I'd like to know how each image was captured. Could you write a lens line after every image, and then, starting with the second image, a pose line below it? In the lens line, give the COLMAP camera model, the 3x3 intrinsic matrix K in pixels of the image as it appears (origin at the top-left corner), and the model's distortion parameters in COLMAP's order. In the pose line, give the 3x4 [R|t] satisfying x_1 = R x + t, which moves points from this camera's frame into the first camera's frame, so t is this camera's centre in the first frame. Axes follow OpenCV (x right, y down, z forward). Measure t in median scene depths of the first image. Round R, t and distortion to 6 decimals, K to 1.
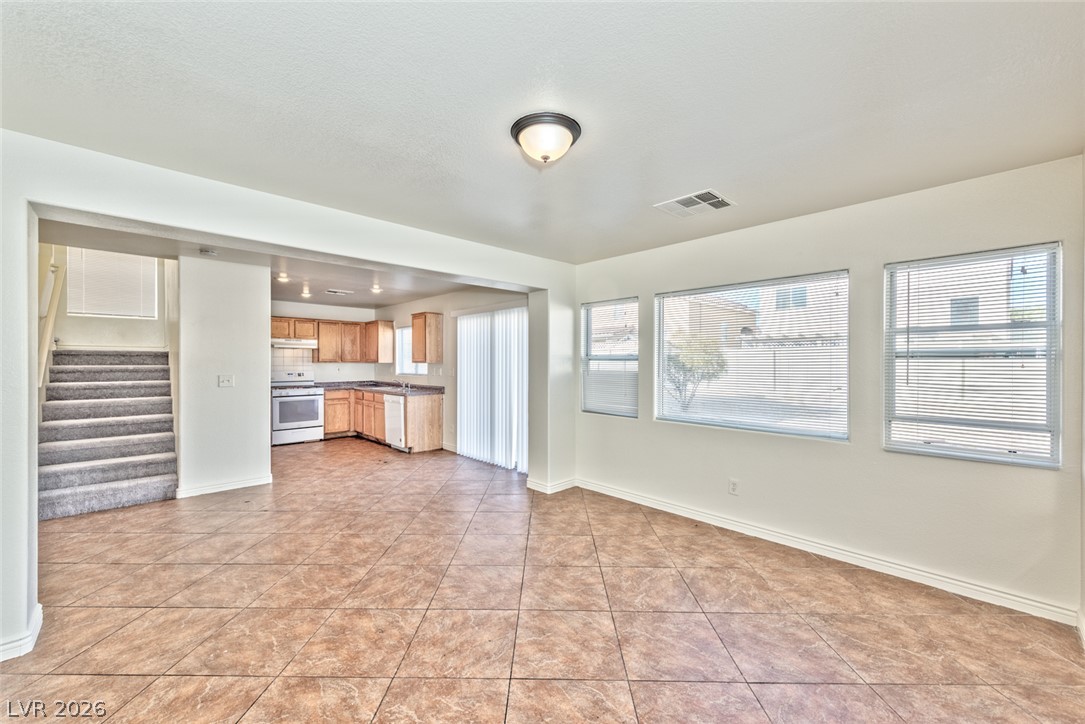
lens RADIAL K [[433.2, 0, 538.4], [0, 433.2, 364.3], [0, 0, 1]] dist [0.013047, -0.000154]
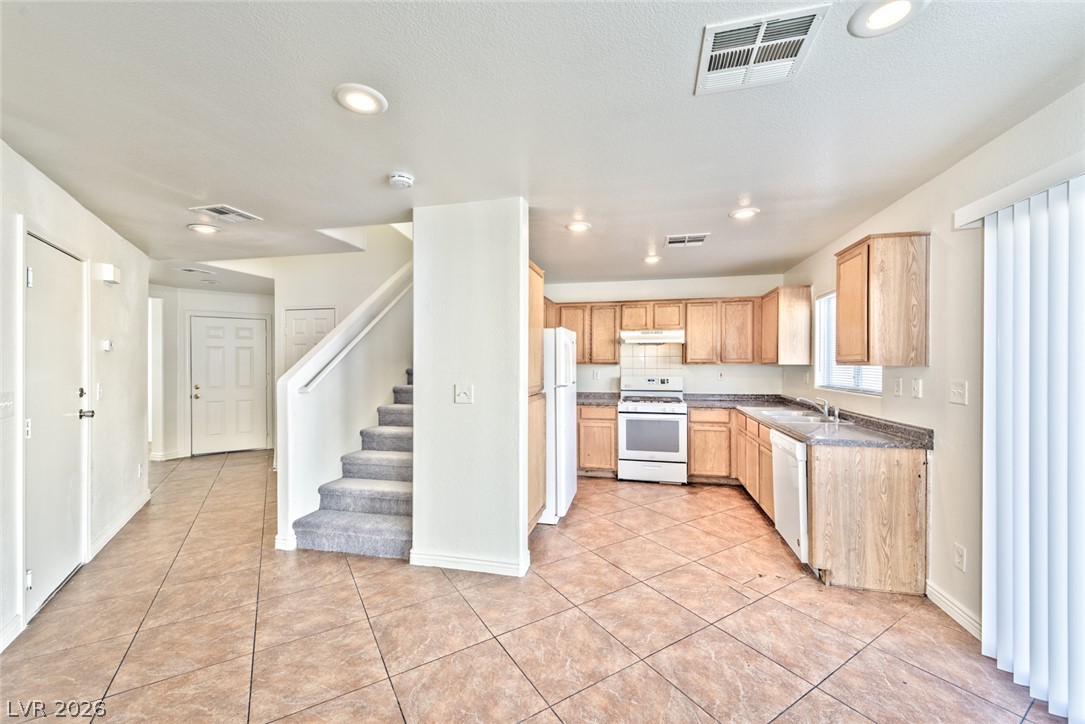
lens RADIAL K [[433.2, 0, 538.4], [0, 433.2, 364.3], [0, 0, 1]] dist [0.013047, -0.000154]
pose [[0.562484, -0.000459, -0.826808, -0.086879], [-0.001377, 0.999998, -0.001492, -0.002528], [0.826807, 0.001978, 0.562482, 0.454926]]
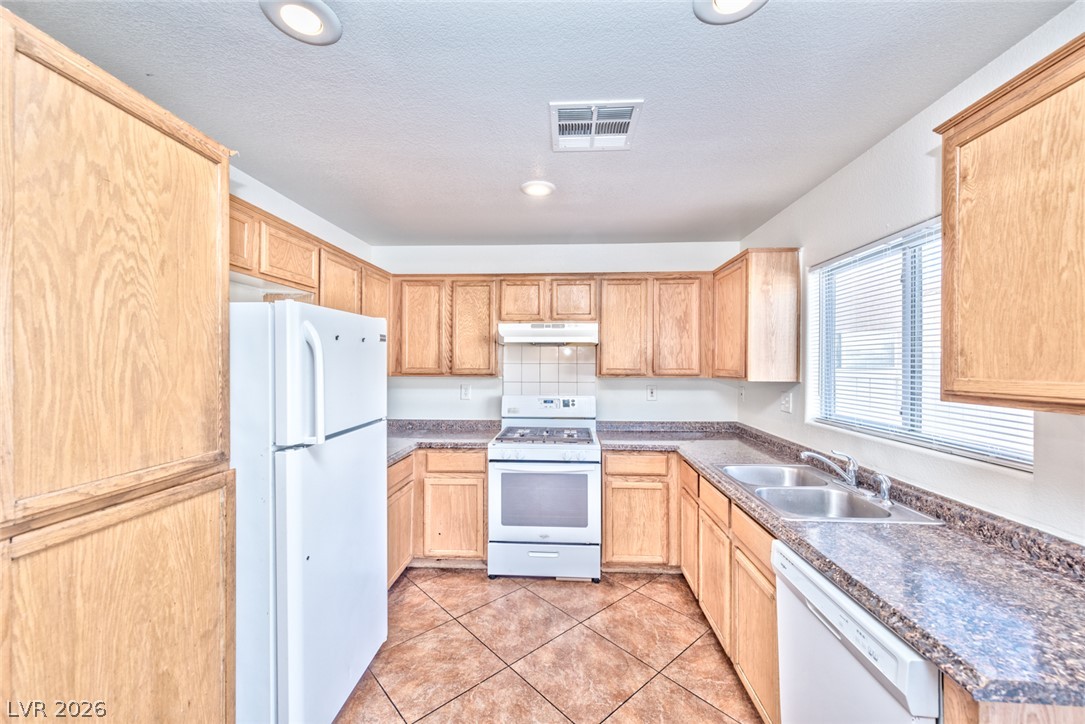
lens RADIAL K [[457.5, 0, 542.5], [0, 457.5, 362.0], [0, 0, 1]] dist [0.029003, 0.000006]
pose [[0.702916, -0.003996, -0.711262, -0.240384], [-0.003075, 0.999958, -0.008658, -0.014896], [0.711266, 0.008273, 0.702874, 0.674201]]
